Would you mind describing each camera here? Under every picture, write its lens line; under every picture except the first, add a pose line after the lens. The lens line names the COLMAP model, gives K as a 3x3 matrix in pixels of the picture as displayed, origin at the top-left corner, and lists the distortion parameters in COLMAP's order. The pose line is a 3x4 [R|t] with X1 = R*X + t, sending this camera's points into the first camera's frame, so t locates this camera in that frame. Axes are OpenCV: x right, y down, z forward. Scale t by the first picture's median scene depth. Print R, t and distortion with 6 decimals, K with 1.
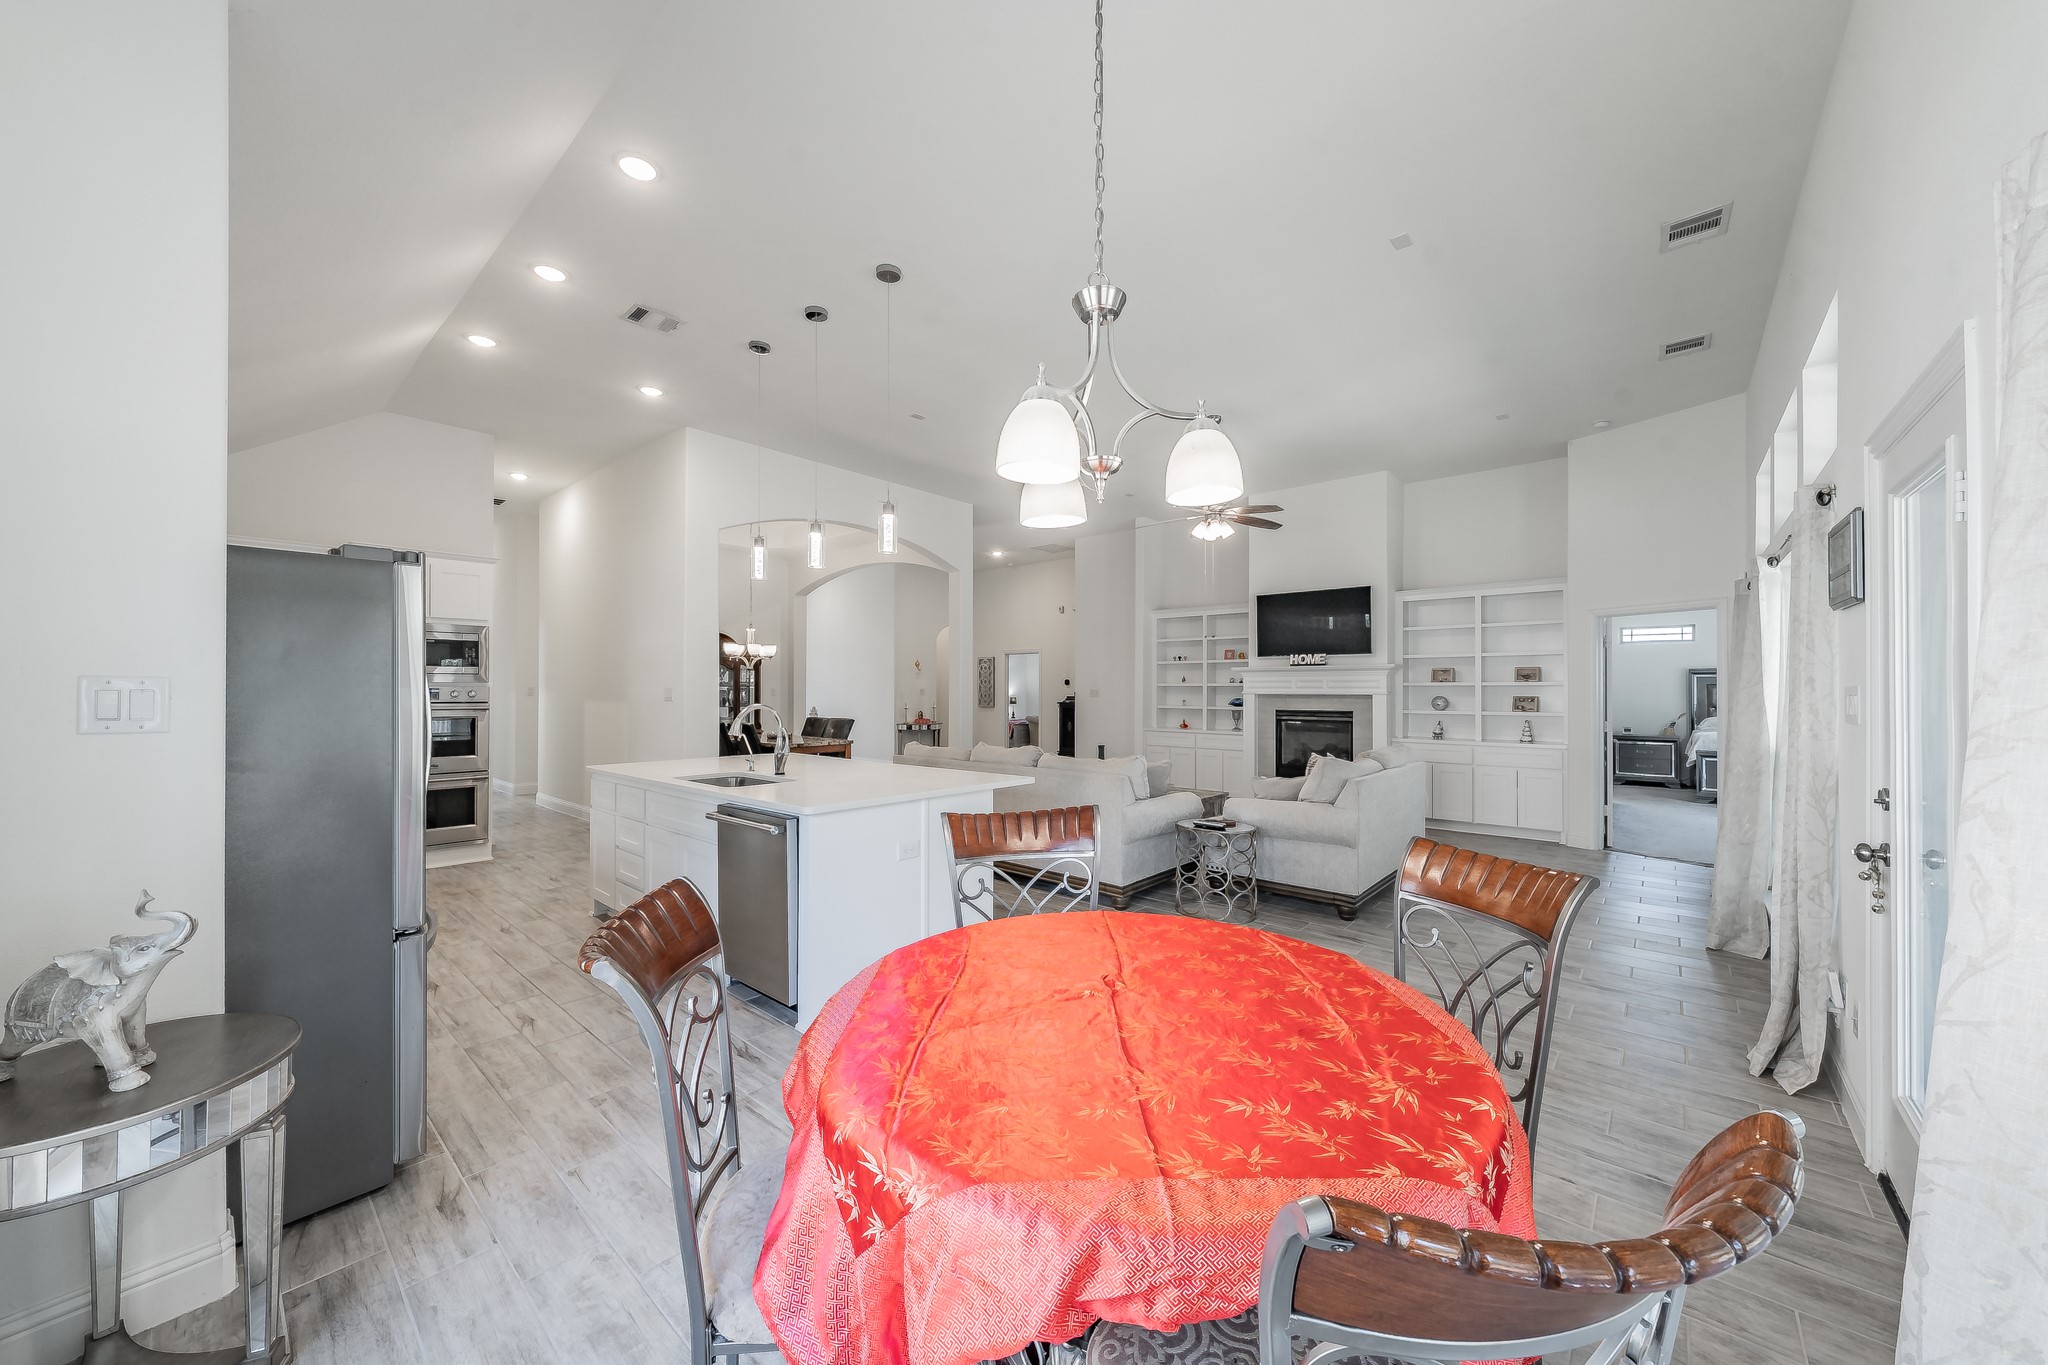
lens RADIAL K [[745.7, 0, 1030.1], [0, 745.7, 684.2], [0, 0, 1]] dist [-0.000041, -0.000288]
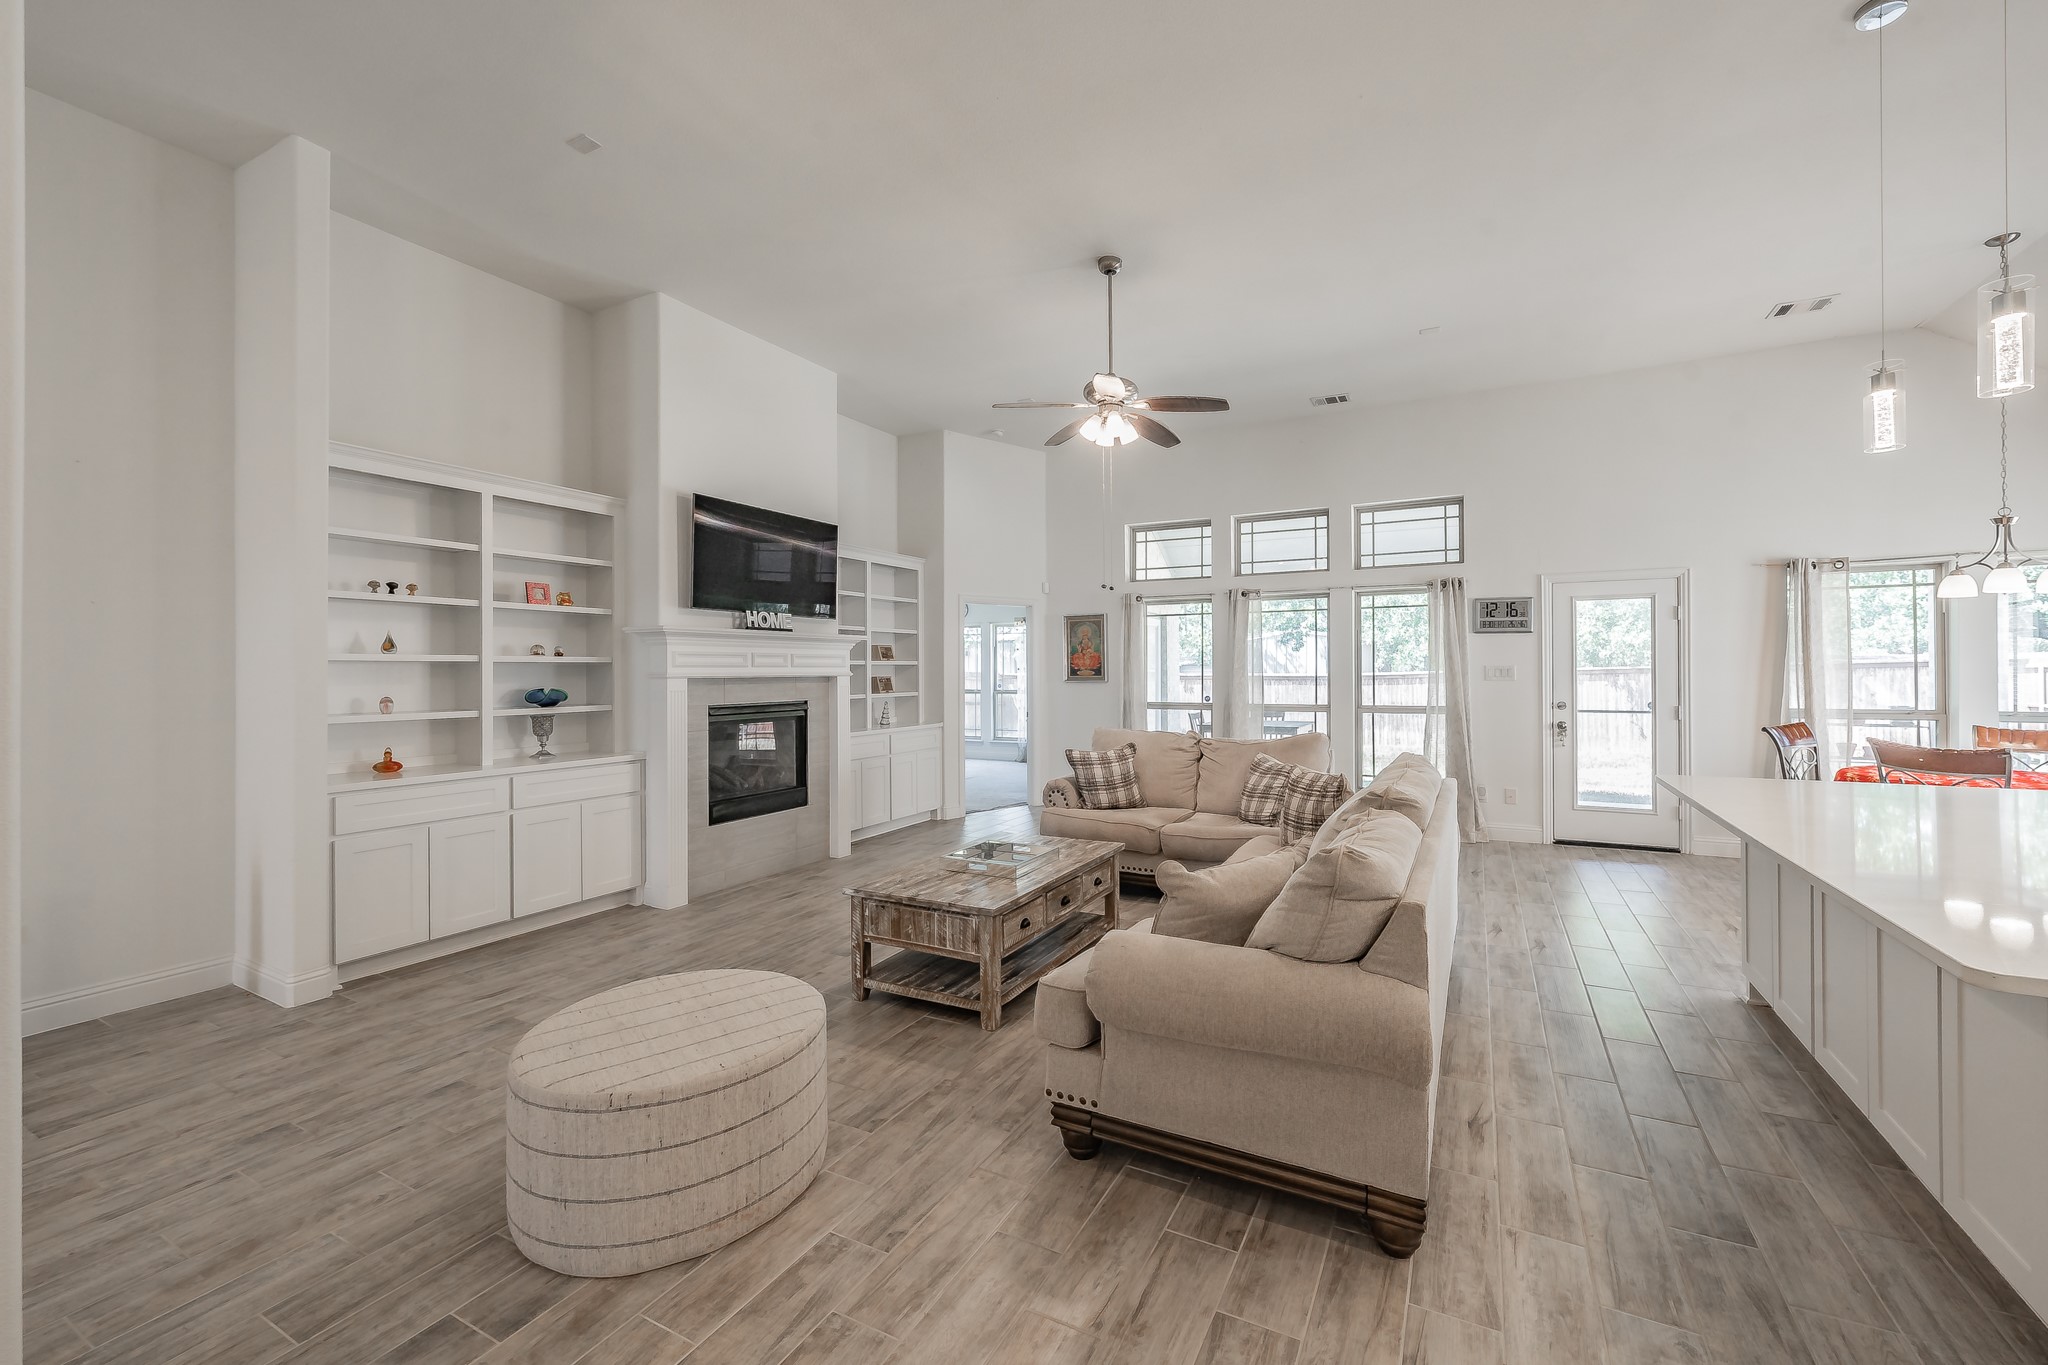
lens RADIAL K [[799.2, 0, 1079.0], [0, 799.2, 672.4], [0, 0, 1]] dist [-0.000244, -0.001103]
pose [[-0.259553, -0.003391, 0.965723, -0.335500], [-0.003194, 0.999991, 0.002653, 0.007271], [-0.965723, -0.002396, -0.259562, 0.918587]]
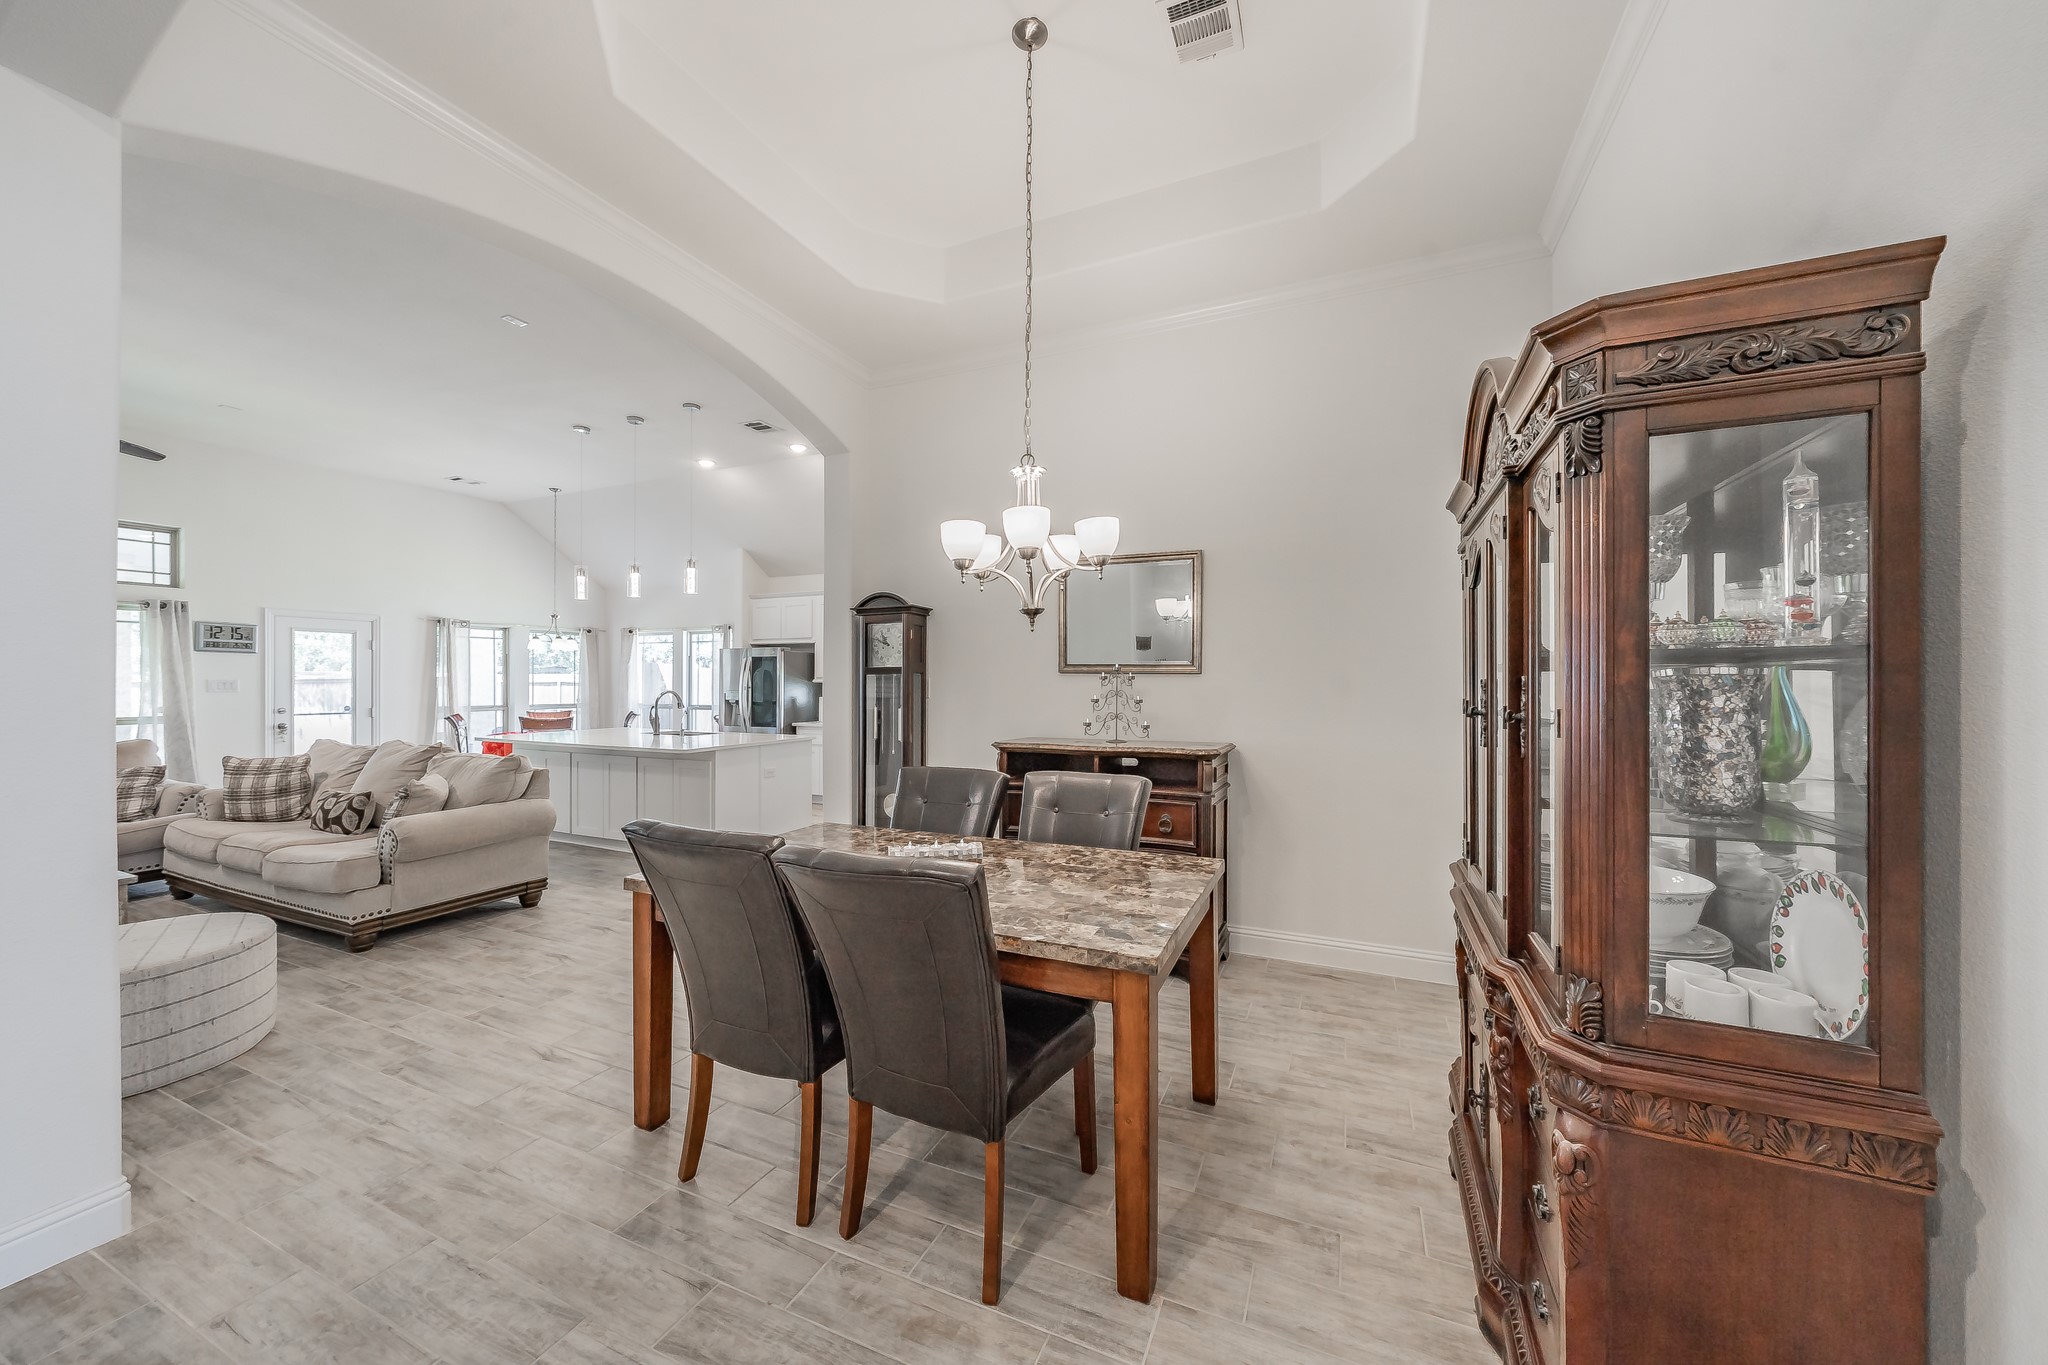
lens RADIAL K [[745.7, 0, 1027.0], [0, 745.7, 676.3], [0, 0, 1]] dist [-0.000041, -0.000288]
pose [[-0.957494, -0.005612, -0.288397, -0.330899], [-0.001130, 0.999876, -0.015705, 0.010229], [0.288450, -0.014711, -0.957382, 1.428522]]
